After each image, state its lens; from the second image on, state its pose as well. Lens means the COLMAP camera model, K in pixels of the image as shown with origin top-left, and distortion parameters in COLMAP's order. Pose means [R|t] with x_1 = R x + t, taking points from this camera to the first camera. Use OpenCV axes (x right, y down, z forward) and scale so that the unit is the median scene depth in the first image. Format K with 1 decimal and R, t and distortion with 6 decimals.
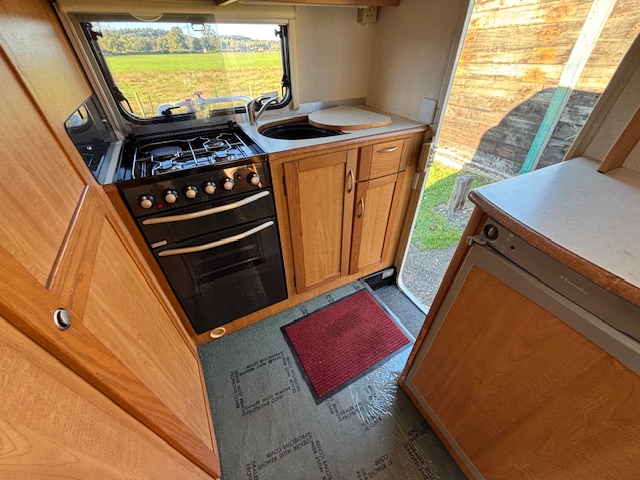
lens RADIAL K [[259.1, 0, 320.0], [0, 259.1, 240.0], [0, 0, 1]] dist [-0.000878, 0.000036]
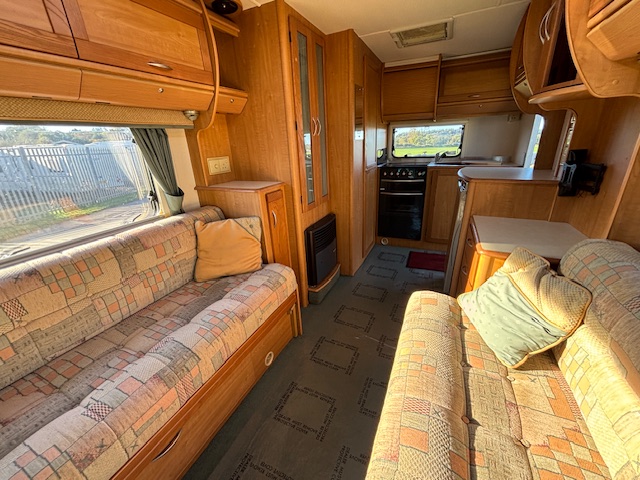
lens RADIAL K [[259.1, 0, 320.0], [0, 259.1, 240.0], [0, 0, 1]] dist [-0.000878, 0.000036]
pose [[0.614684, 0.266470, -0.742400, 1.122321], [-0.460213, 0.885557, -0.063189, 0.889140], [0.640599, 0.380503, 0.666971, -1.064963]]
